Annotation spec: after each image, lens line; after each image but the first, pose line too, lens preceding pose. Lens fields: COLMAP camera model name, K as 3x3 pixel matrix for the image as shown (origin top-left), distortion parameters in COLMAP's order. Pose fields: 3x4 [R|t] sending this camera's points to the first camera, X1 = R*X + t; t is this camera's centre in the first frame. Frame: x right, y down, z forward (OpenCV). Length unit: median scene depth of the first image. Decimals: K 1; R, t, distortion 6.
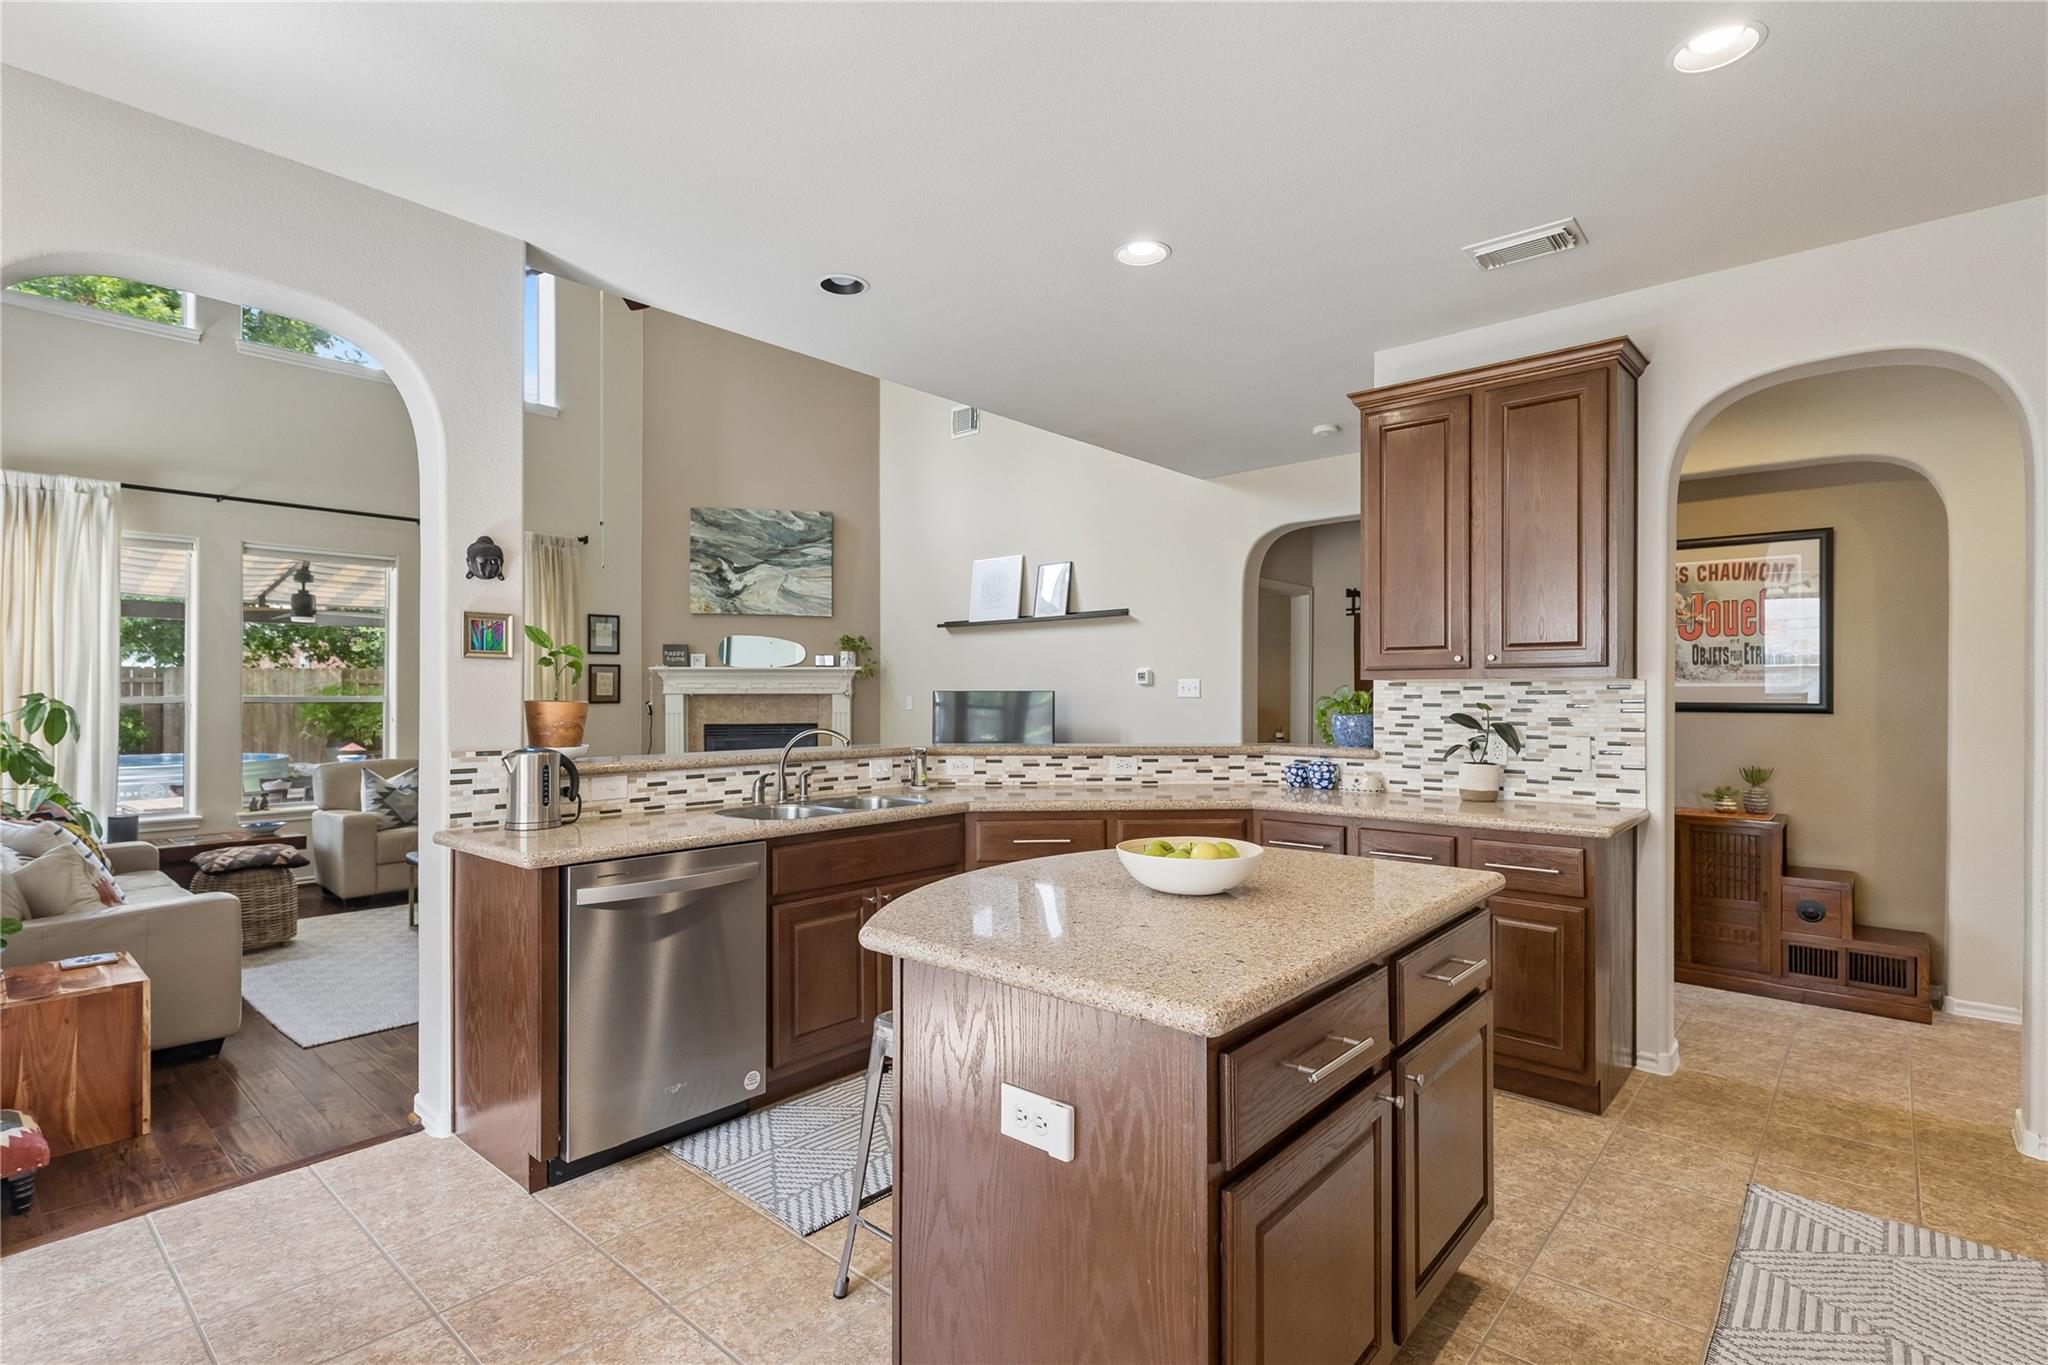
lens RADIAL K [[979.4, 0, 1018.9], [0, 979.4, 687.4], [0, 0, 1]] dist [0.014253, -0.003511]
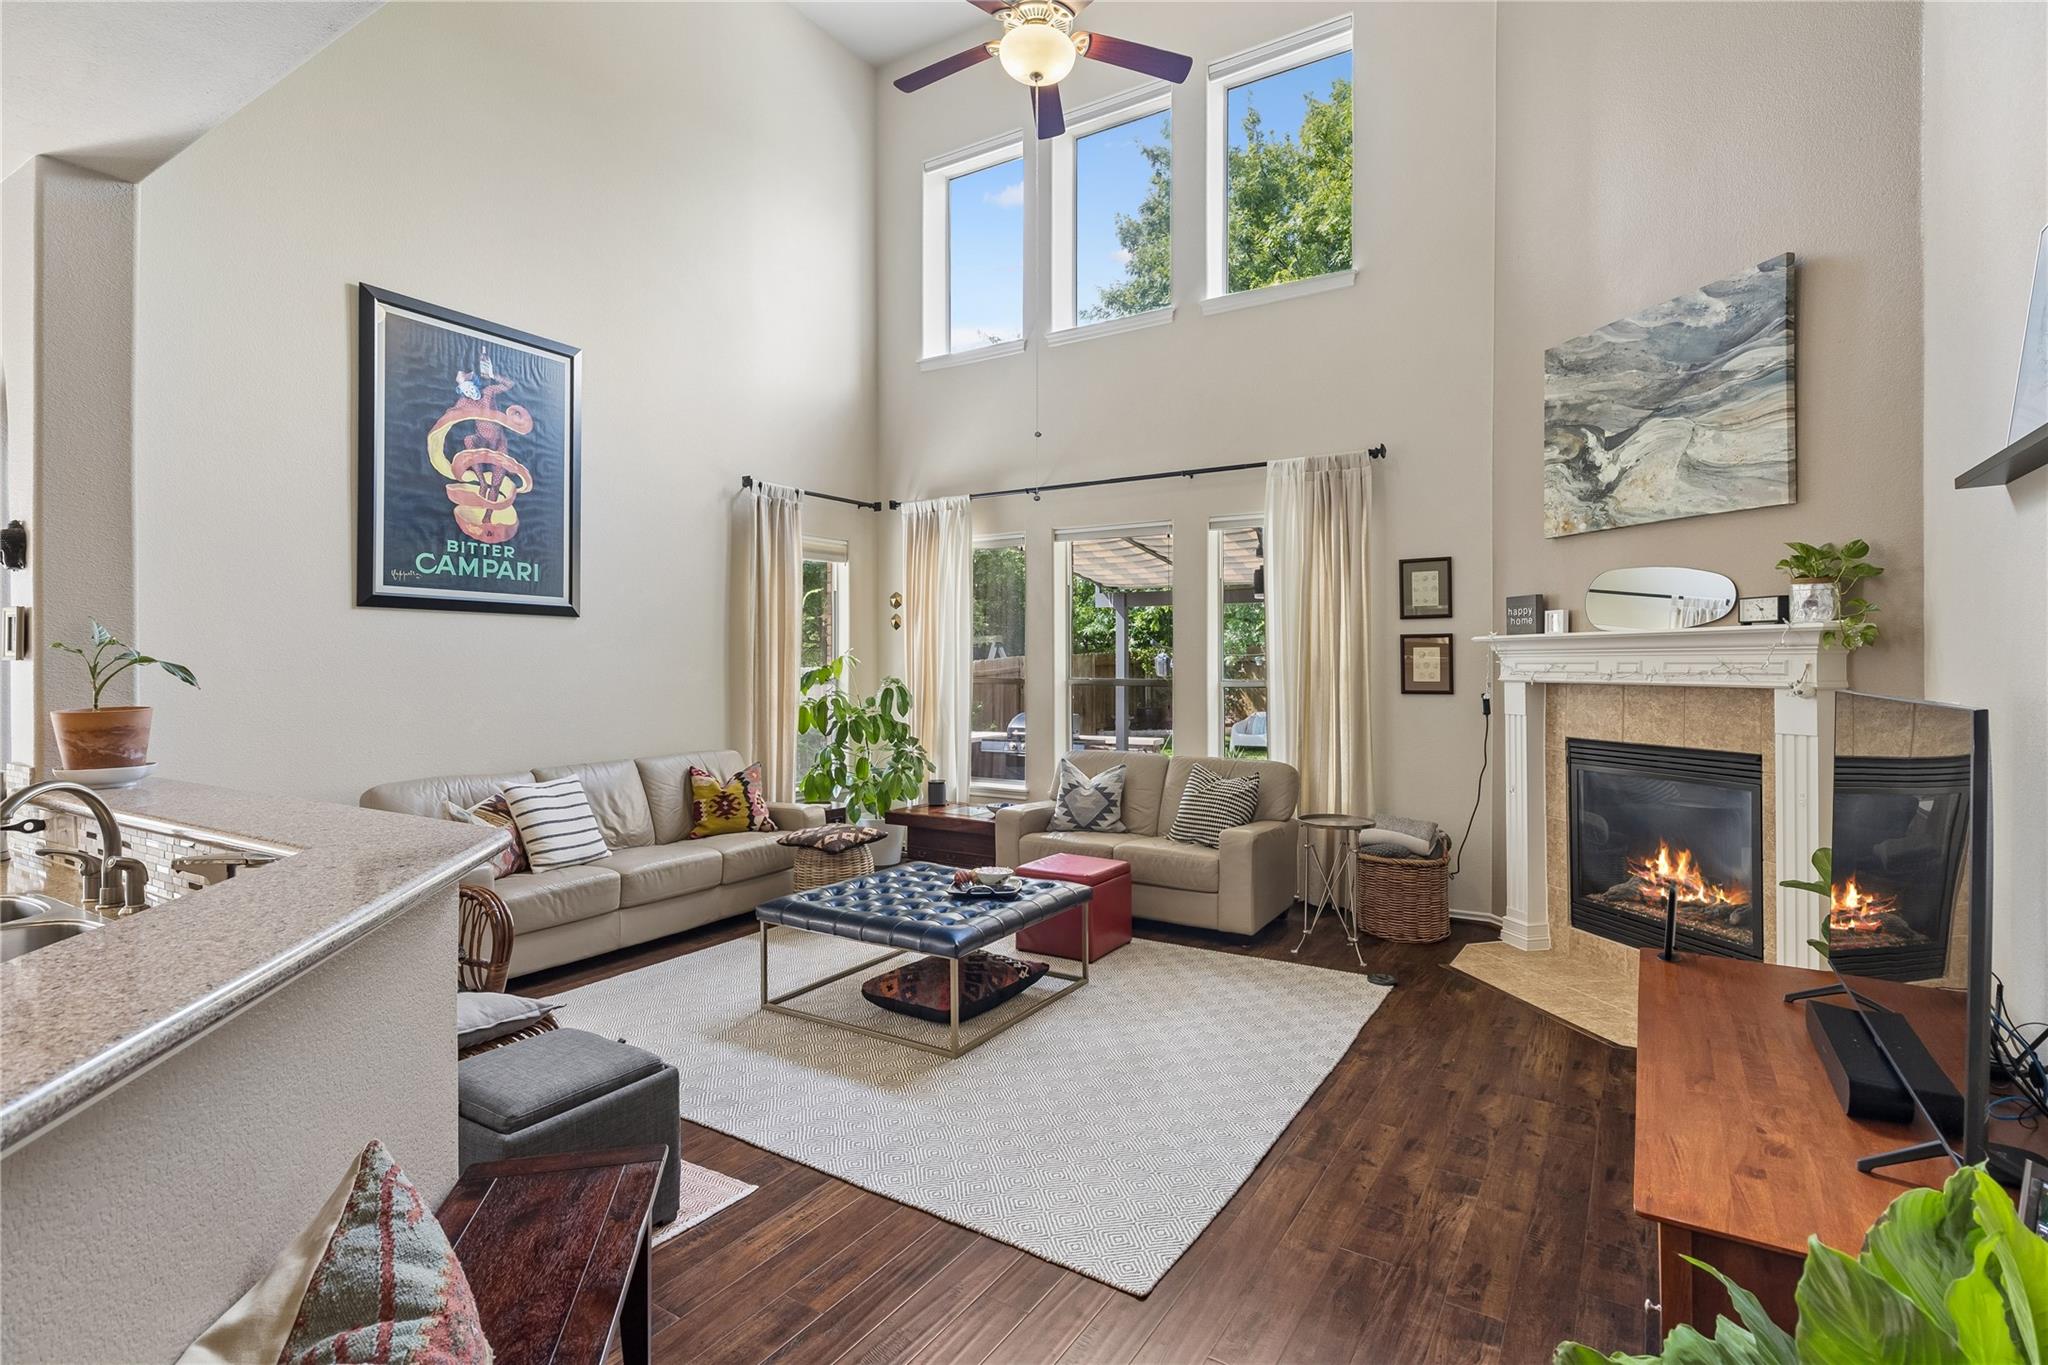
lens RADIAL K [[979.4, 0, 1025.8], [0, 979.4, 666.3], [0, 0, 1]] dist [0.014253, -0.003511]
pose [[0.163315, 0.003360, -0.986568, 0.180458], [0.007080, 0.999964, 0.004577, -0.007237], [0.986549, -0.007732, 0.163286, 0.636721]]
